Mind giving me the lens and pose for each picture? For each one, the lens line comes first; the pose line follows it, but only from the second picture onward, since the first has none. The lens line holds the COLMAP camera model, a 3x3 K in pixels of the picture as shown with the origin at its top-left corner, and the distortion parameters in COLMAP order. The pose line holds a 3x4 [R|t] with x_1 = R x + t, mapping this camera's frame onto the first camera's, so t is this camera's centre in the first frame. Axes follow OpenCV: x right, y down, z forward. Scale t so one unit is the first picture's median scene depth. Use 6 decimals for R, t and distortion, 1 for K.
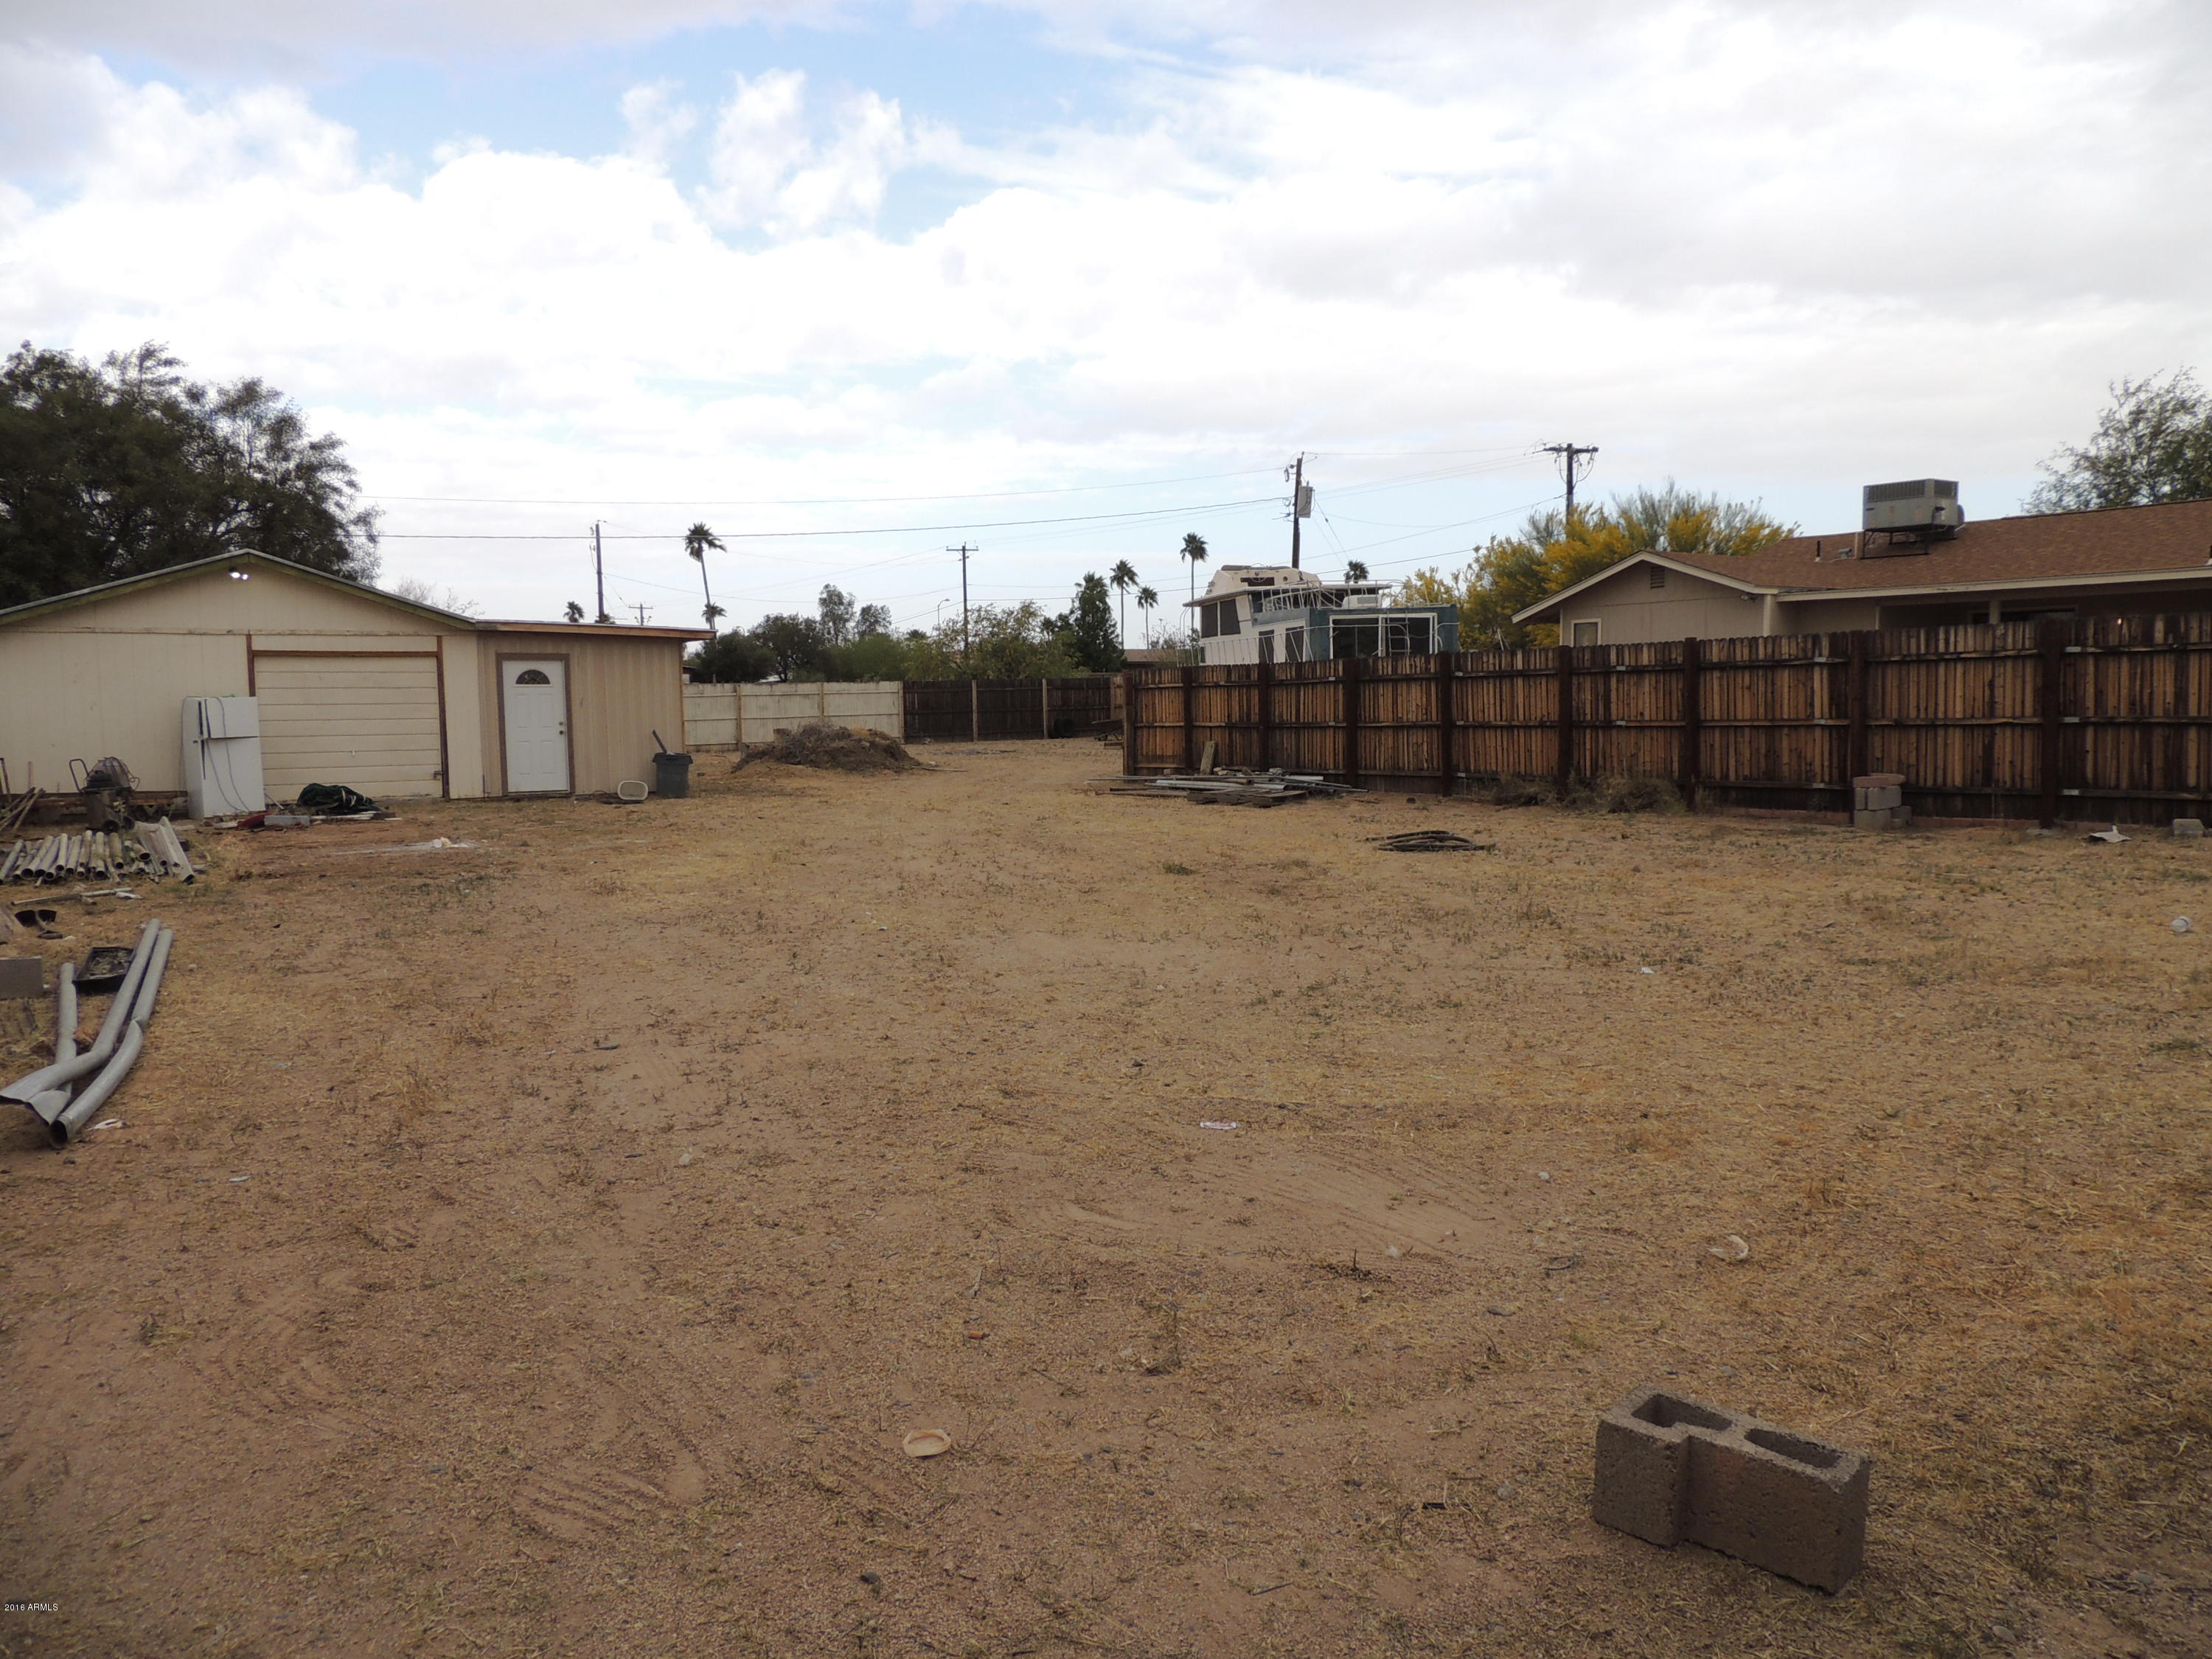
lens RADIAL K [[1551.3, 0, 1106.0], [0, 1551.3, 829.5], [0, 0, 1]] dist [0.000756, 0.000015]
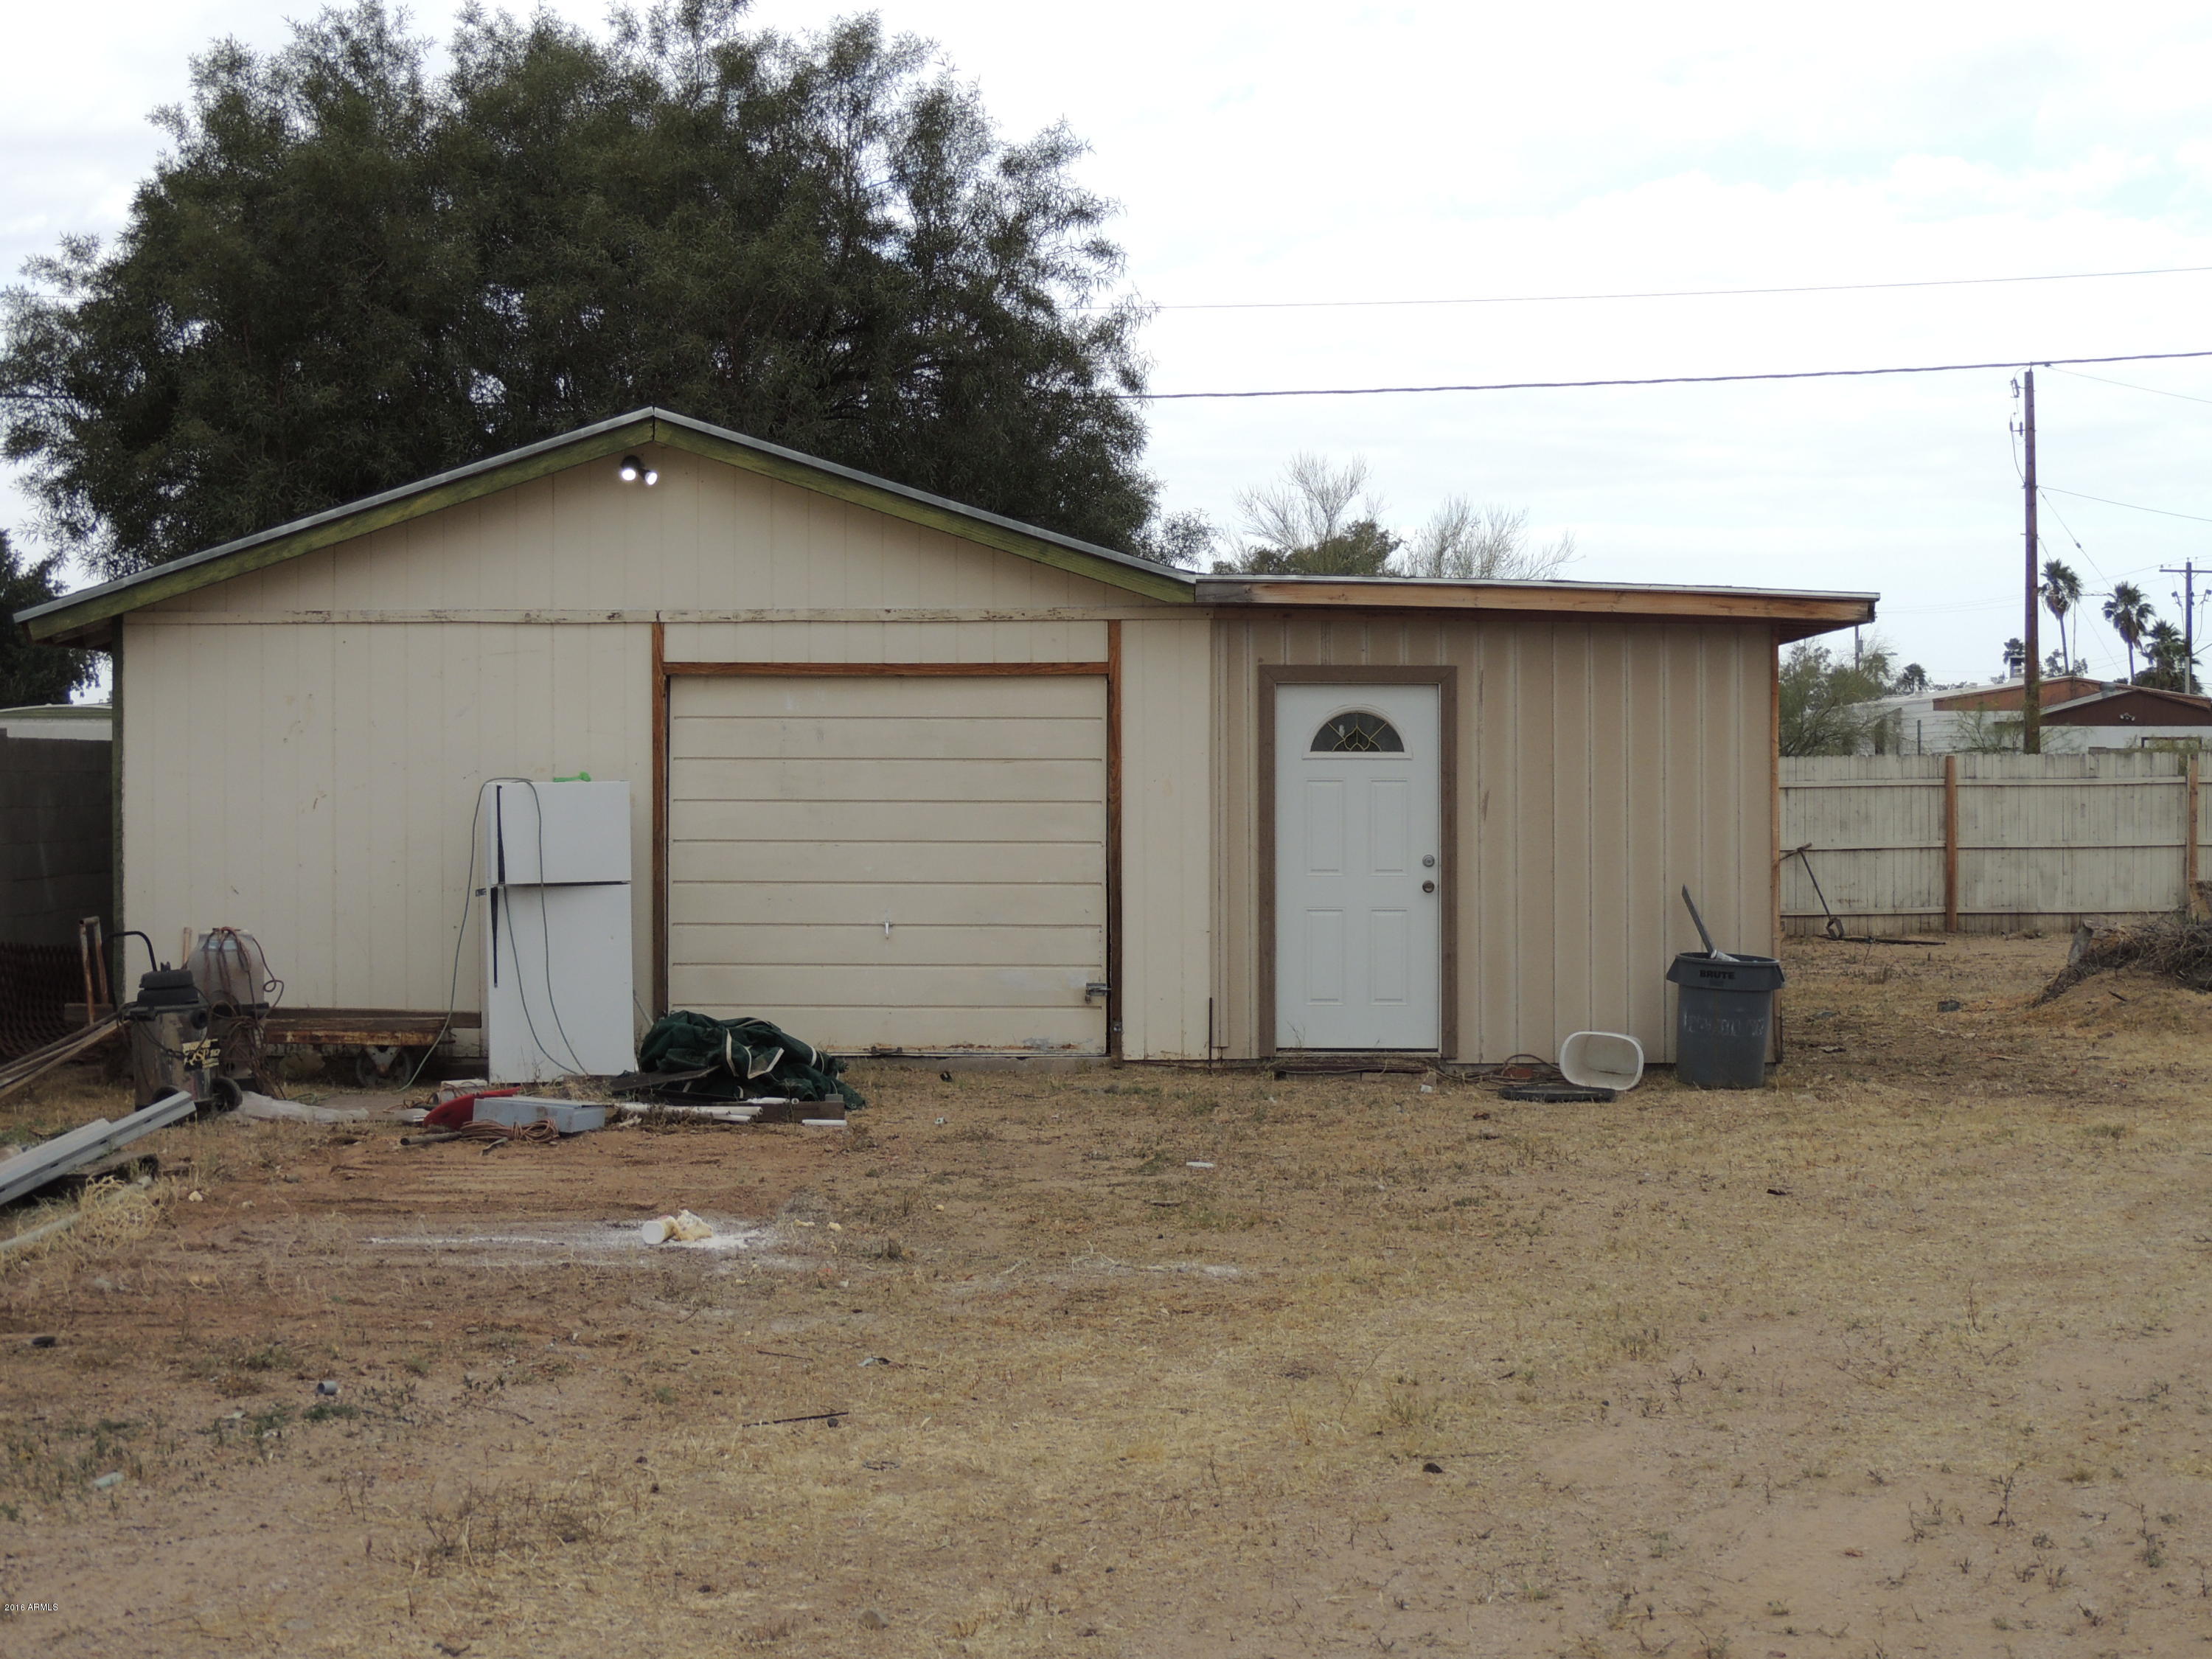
lens RADIAL K [[3719.0, 0, 1106.0], [0, 3719.0, 829.5], [0, 0, 1]] dist [-0.172514, -0.029345]
pose [[0.828266, 0.018582, -0.560026, 0.066189], [-0.057741, 0.996960, -0.052318, -0.027778], [0.557352, 0.075669, 0.826821, 0.262360]]
